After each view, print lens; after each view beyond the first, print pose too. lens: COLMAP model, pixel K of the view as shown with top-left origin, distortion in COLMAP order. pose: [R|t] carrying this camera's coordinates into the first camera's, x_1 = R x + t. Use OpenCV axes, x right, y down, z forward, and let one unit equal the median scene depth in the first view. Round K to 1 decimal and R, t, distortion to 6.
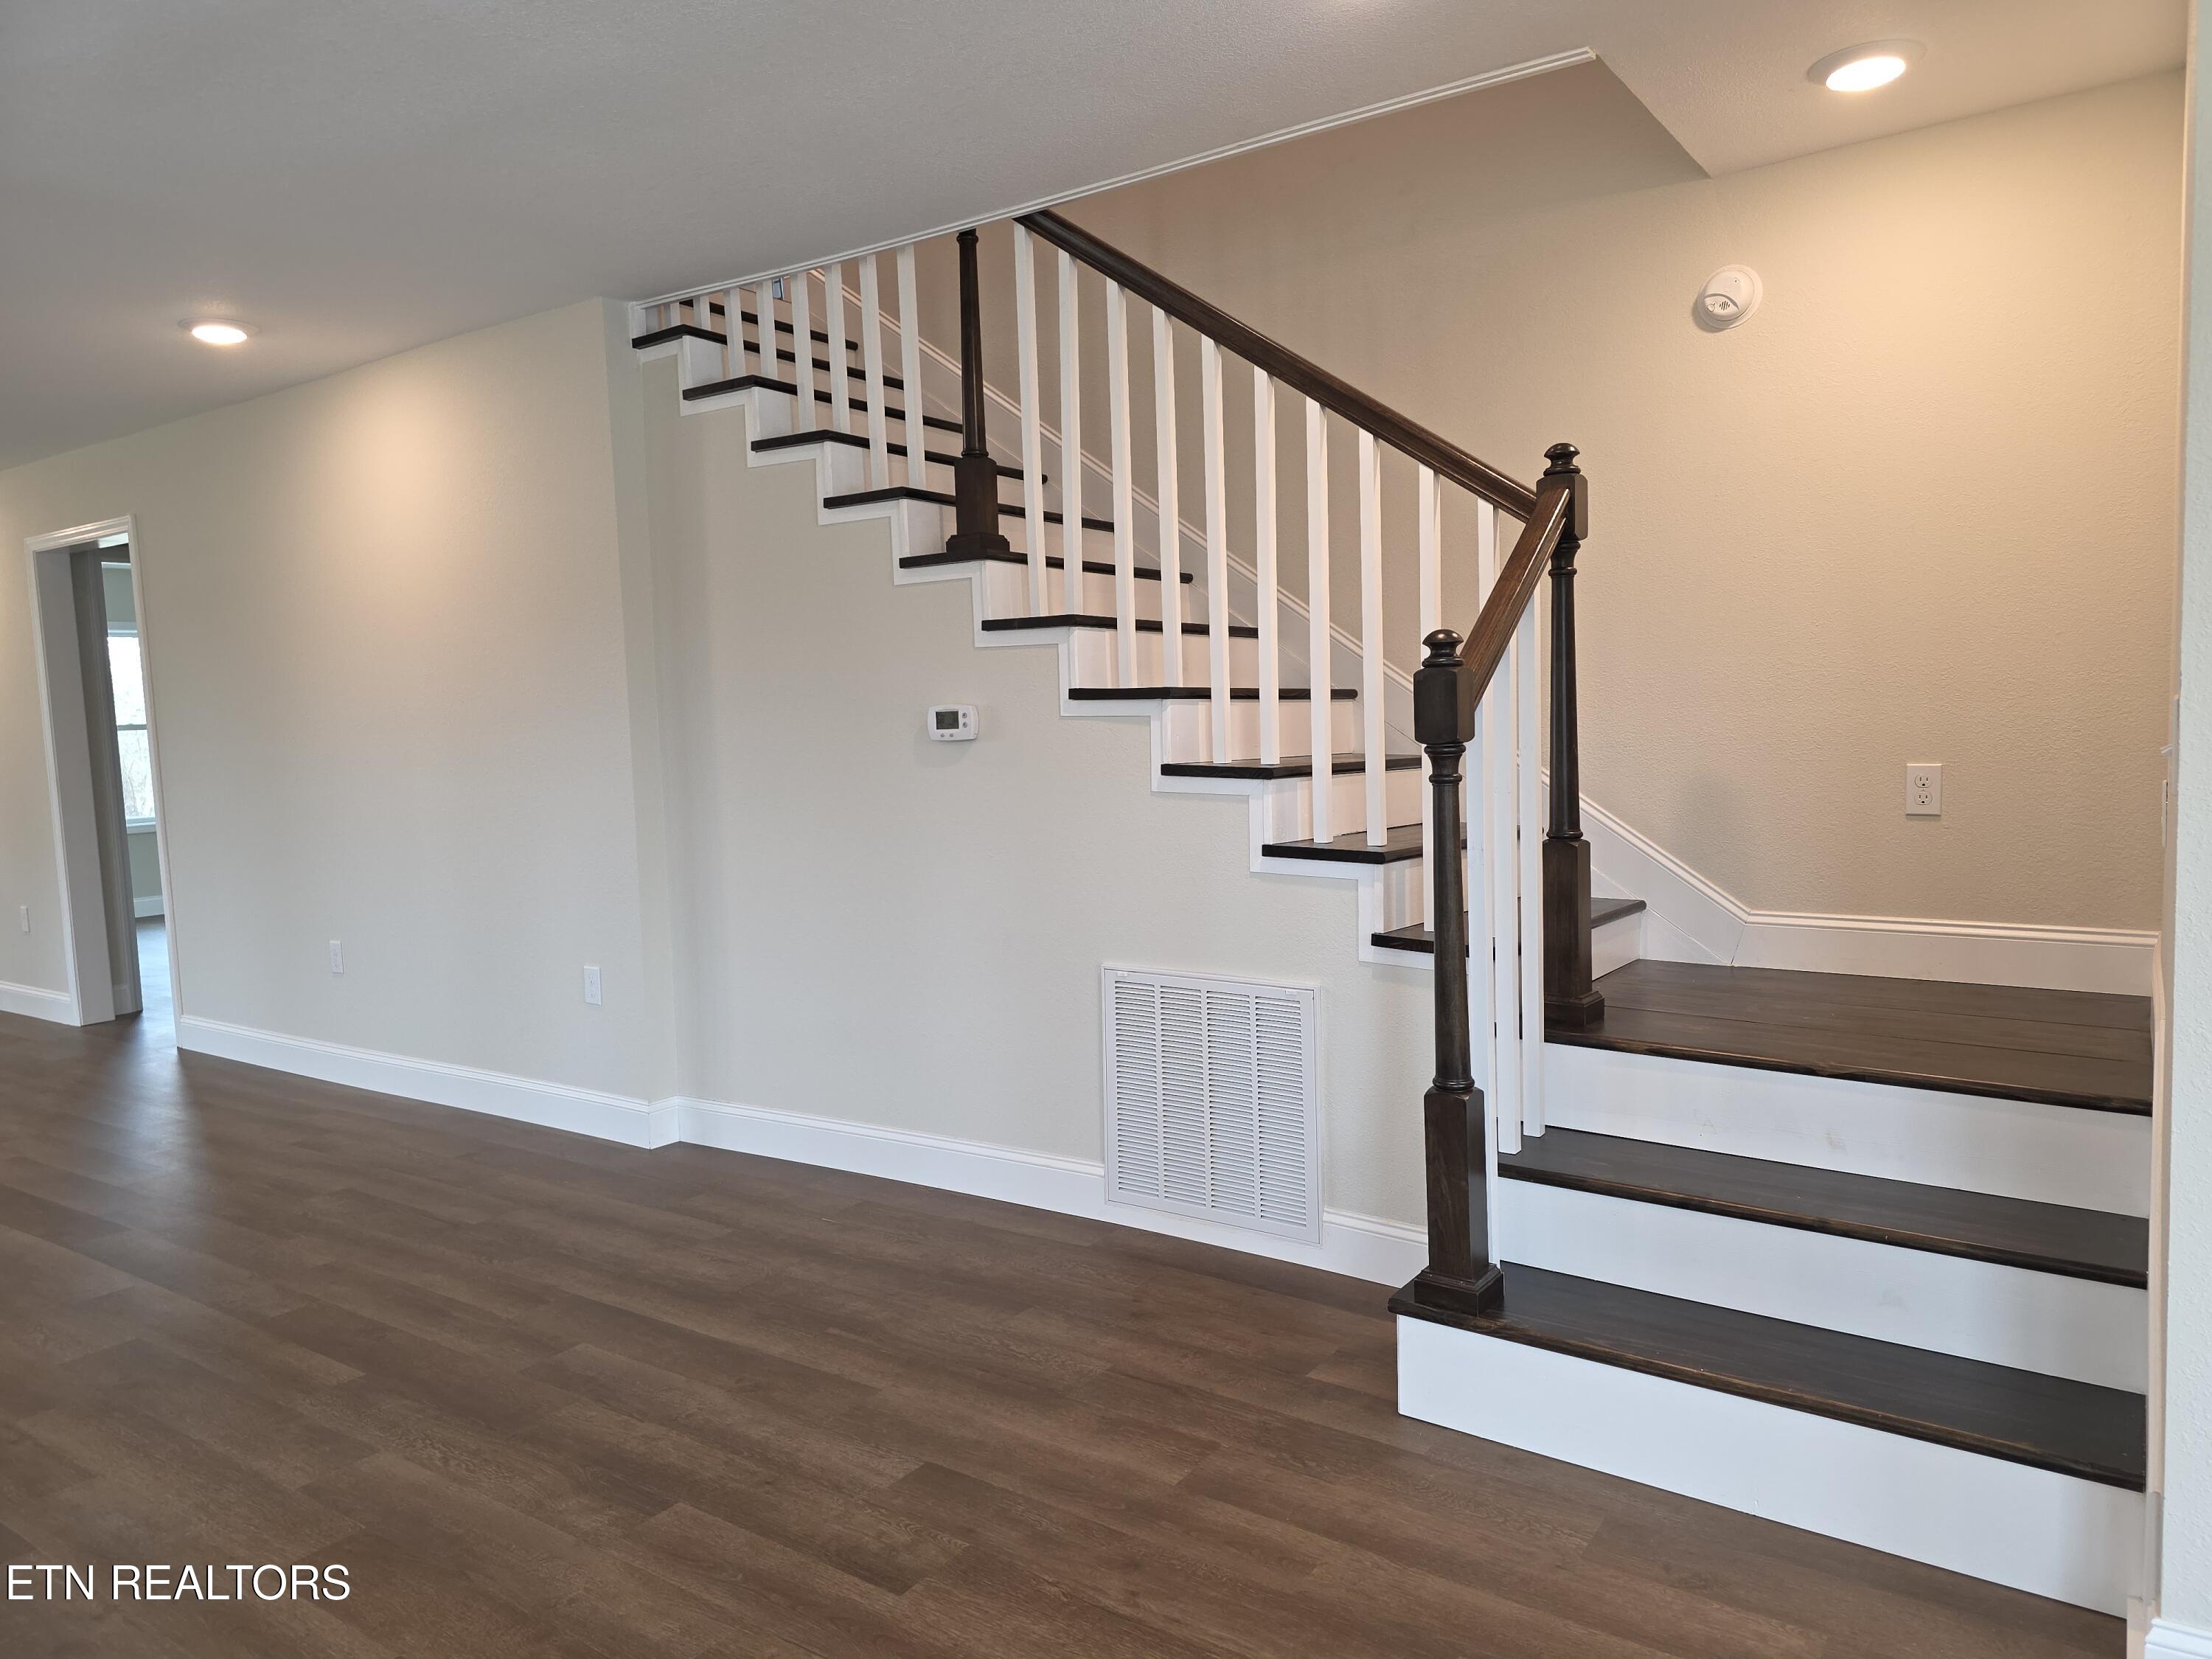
lens RADIAL K [[1470.0, 0, 1106.6], [0, 1470.0, 821.0], [0, 0, 1]] dist [0.010276, 0.001059]
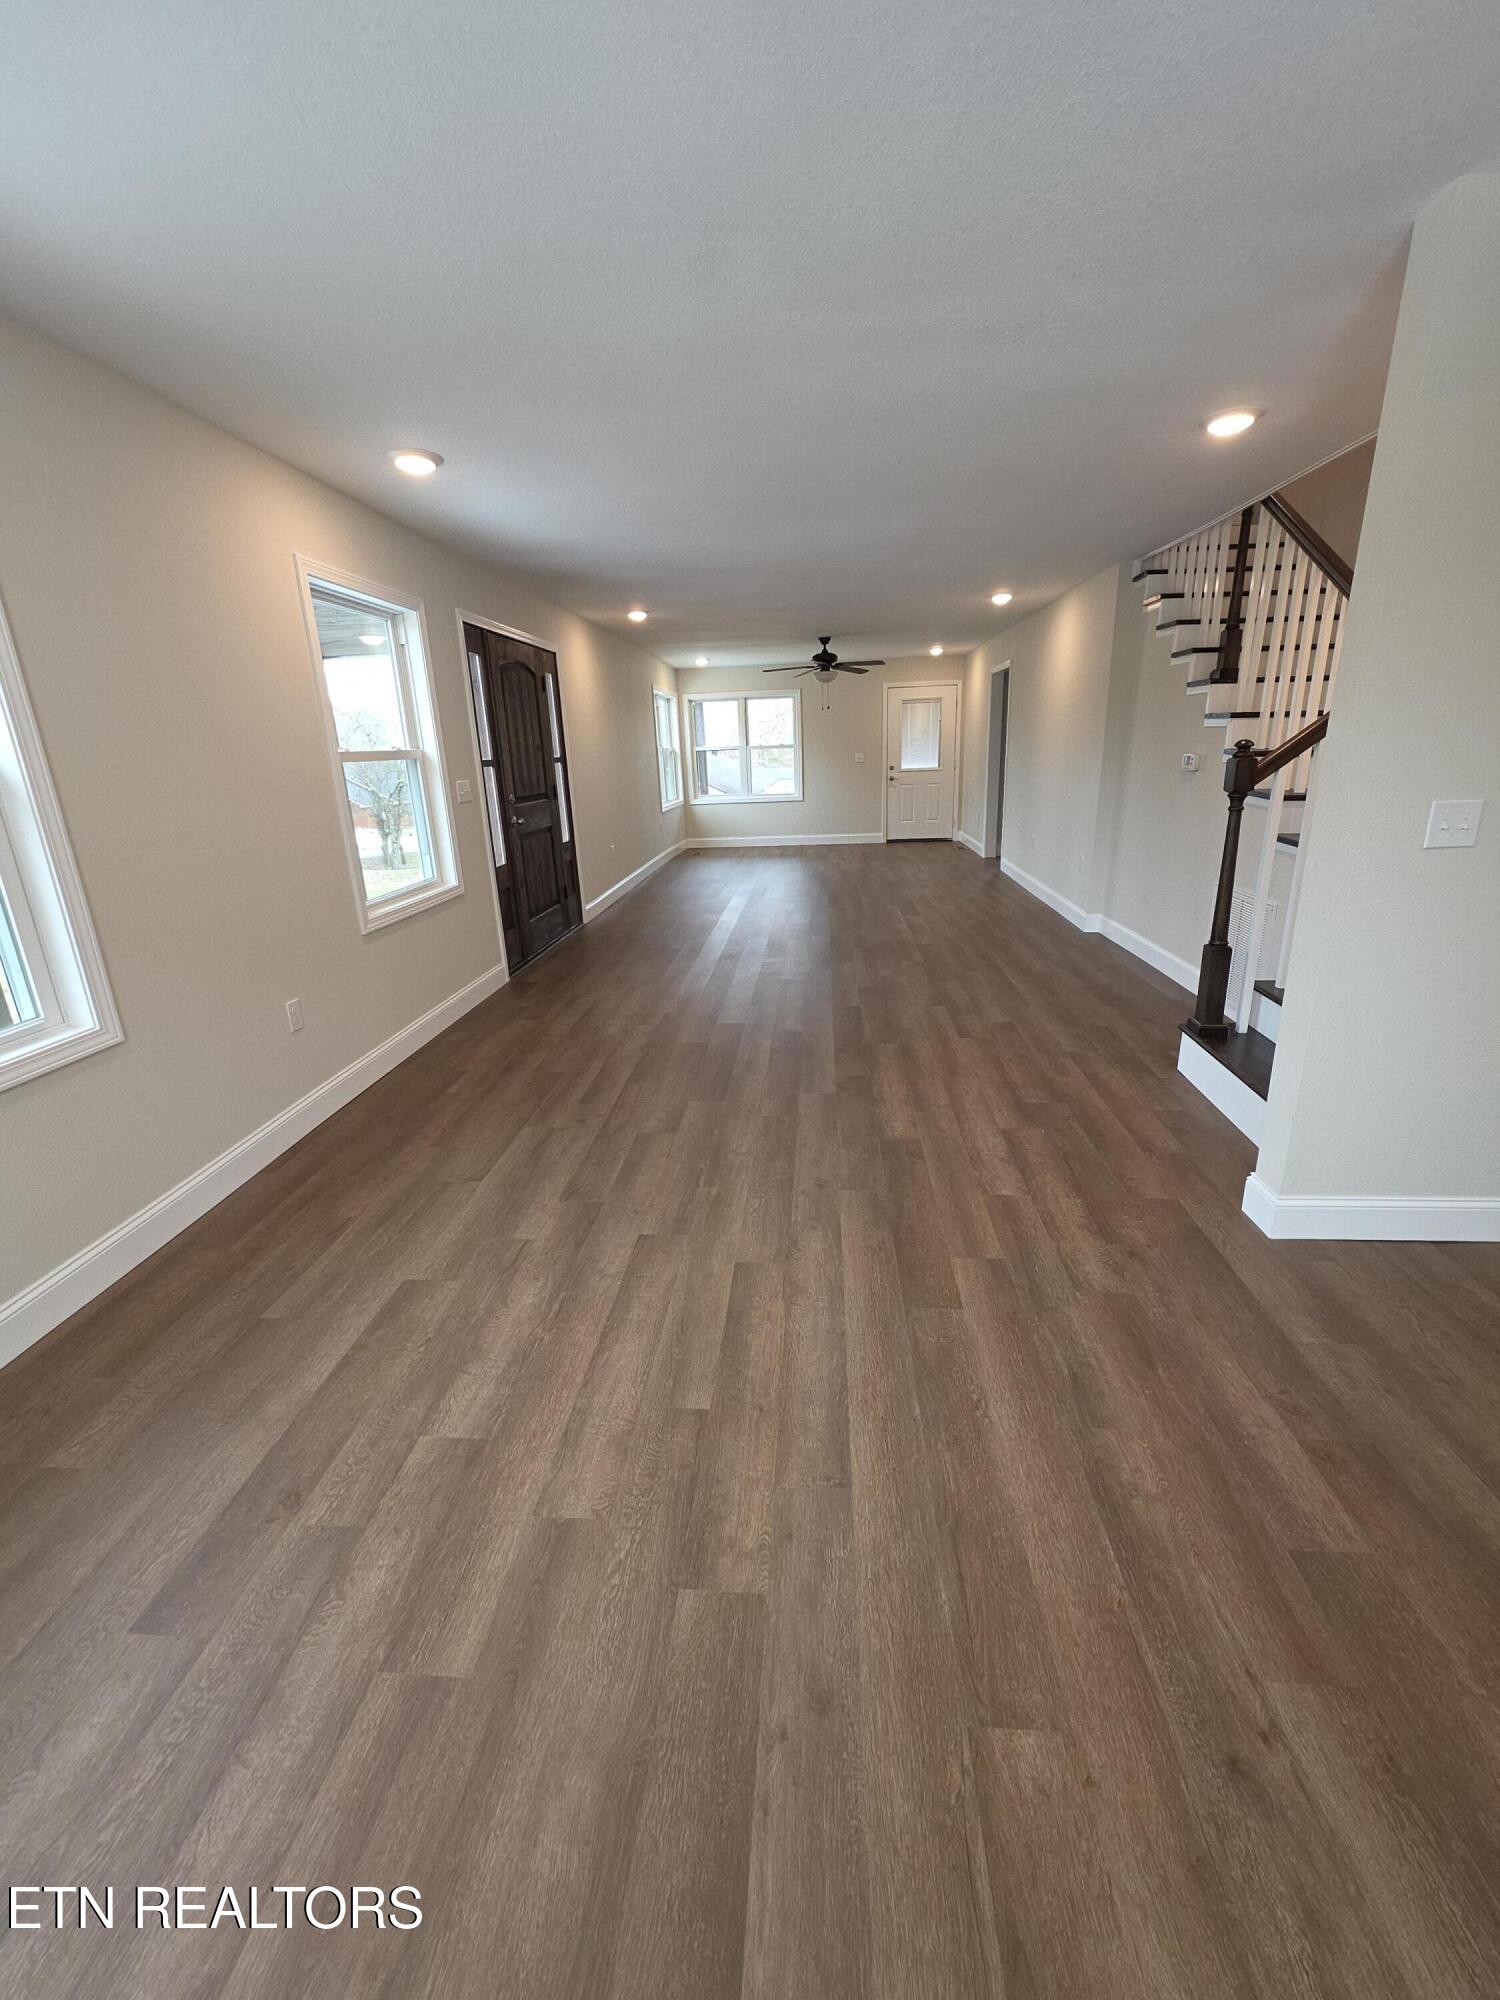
lens RADIAL K [[800.6, 0, 752.5], [0, 800.6, 990.5], [0, 0, 1]] dist [0.001900, 0.000246]
pose [[0.493541, 0.269556, -0.826896, 0.967273], [-0.041190, 0.956936, 0.287362, -0.087996], [0.868747, -0.107765, 0.483390, -0.275259]]
